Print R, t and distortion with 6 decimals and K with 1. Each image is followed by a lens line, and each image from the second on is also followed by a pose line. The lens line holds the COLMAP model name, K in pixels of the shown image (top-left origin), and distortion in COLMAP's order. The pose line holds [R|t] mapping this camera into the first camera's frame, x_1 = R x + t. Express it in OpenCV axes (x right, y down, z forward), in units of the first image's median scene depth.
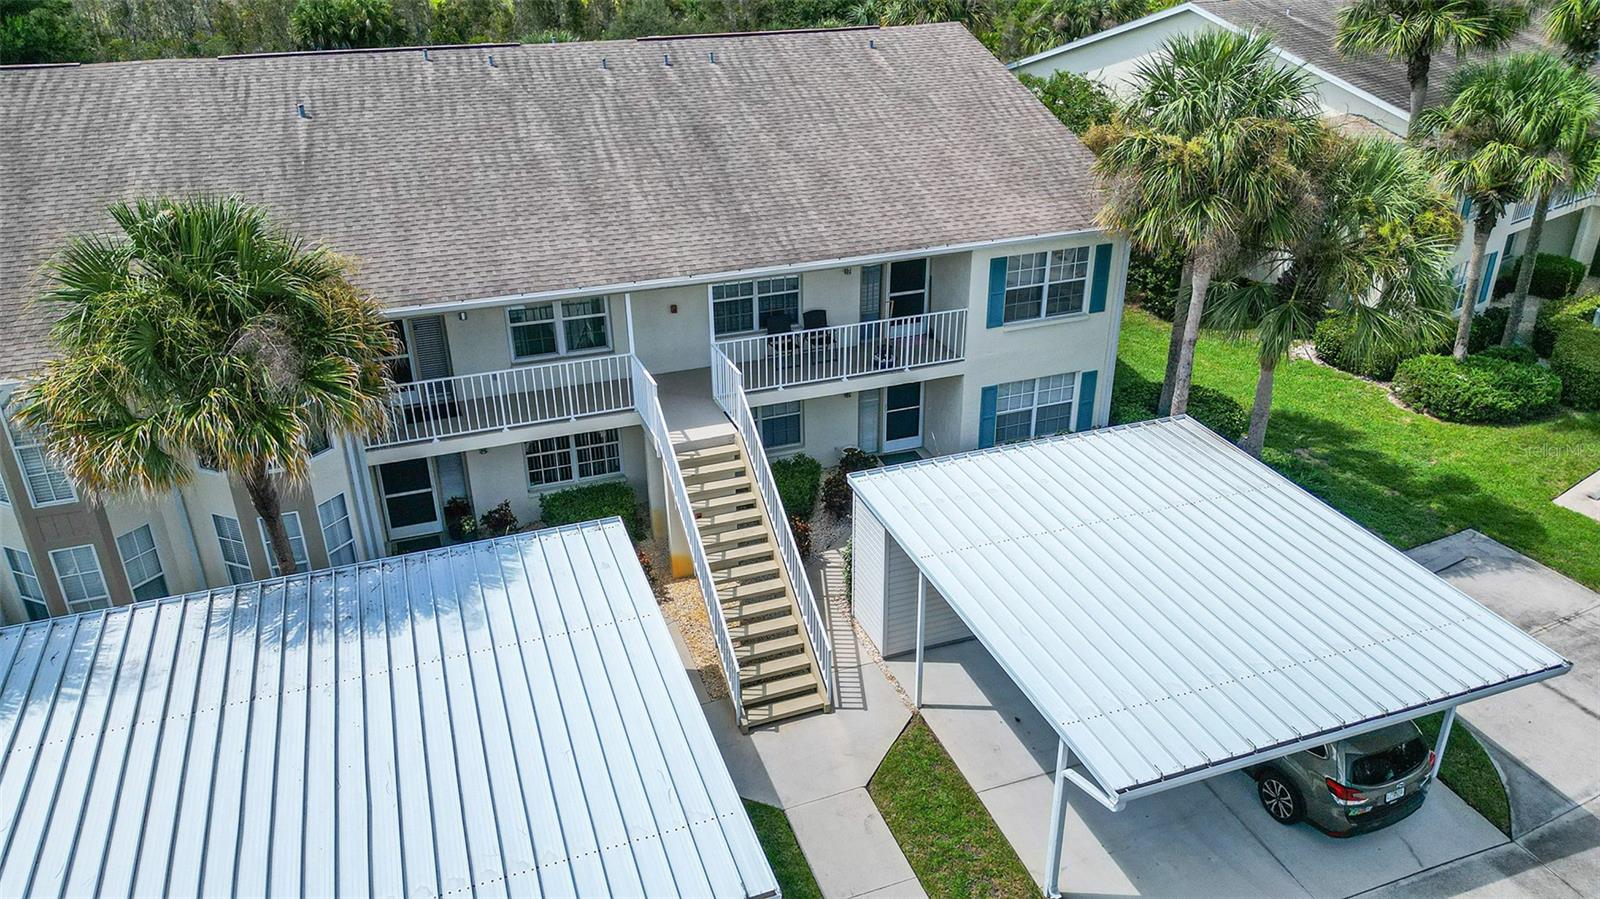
lens RADIAL K [[1116.3, 0, 791.2], [0, 1116.3, 465.6], [0, 0, 1]] dist [0.069585, -0.070392]
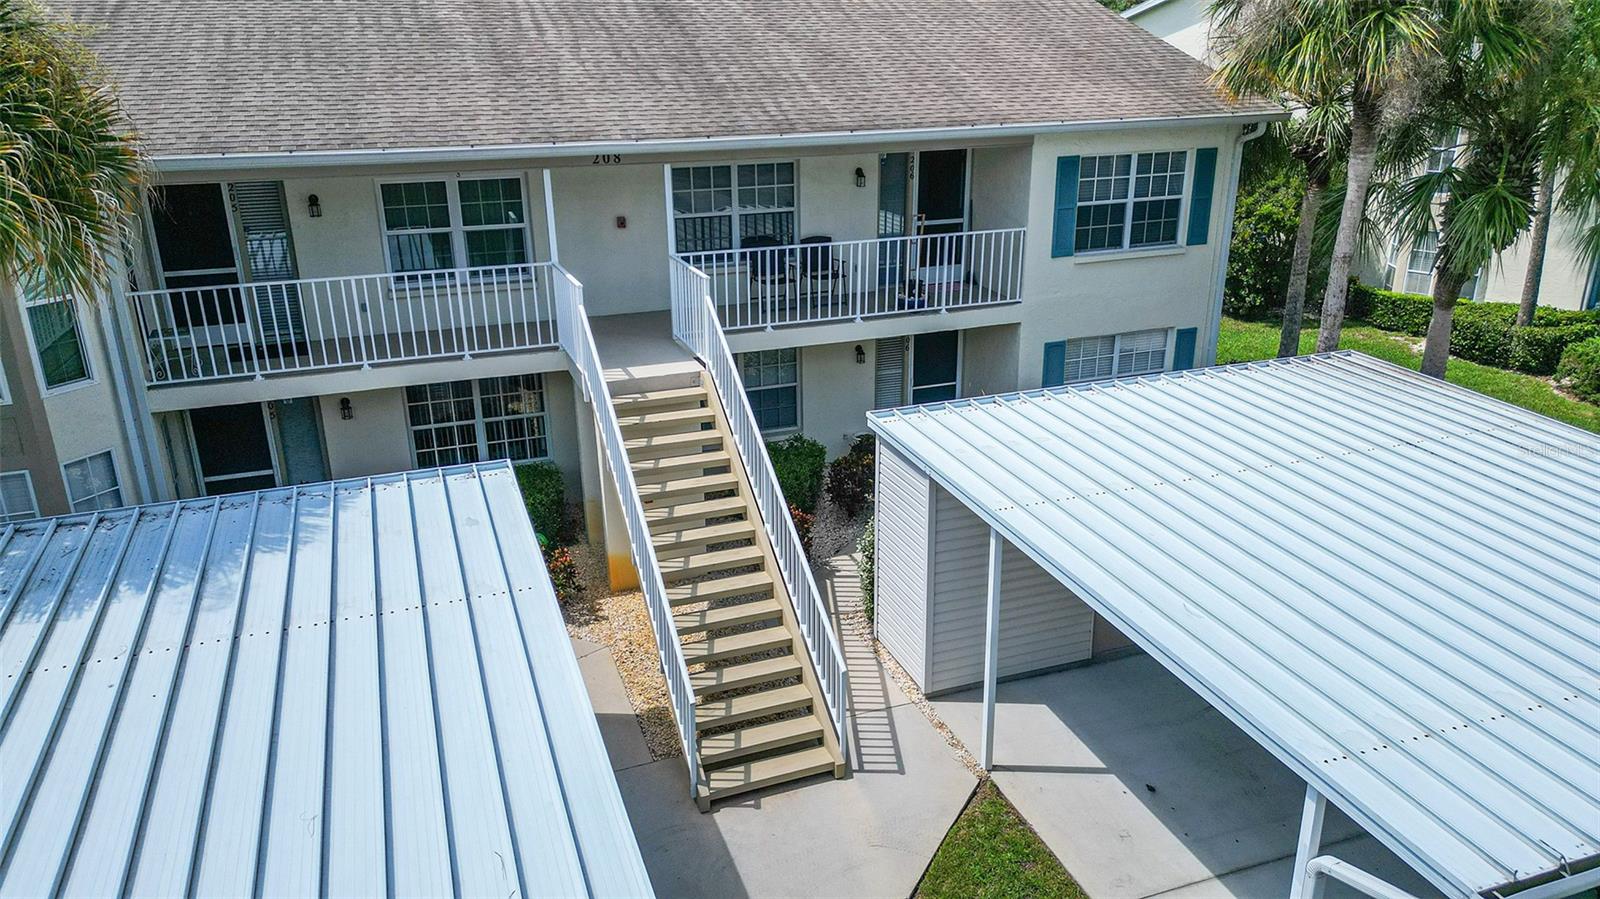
lens RADIAL K [[1116.3, 0, 793.8], [0, 1116.3, 461.1], [0, 0, 1]] dist [0.069585, -0.070392]
pose [[0.999993, -0.000570, 0.003667, 0.003986], [0.000973, 0.993836, -0.110854, 0.098818], [-0.003581, 0.110857, 0.993830, 0.313593]]
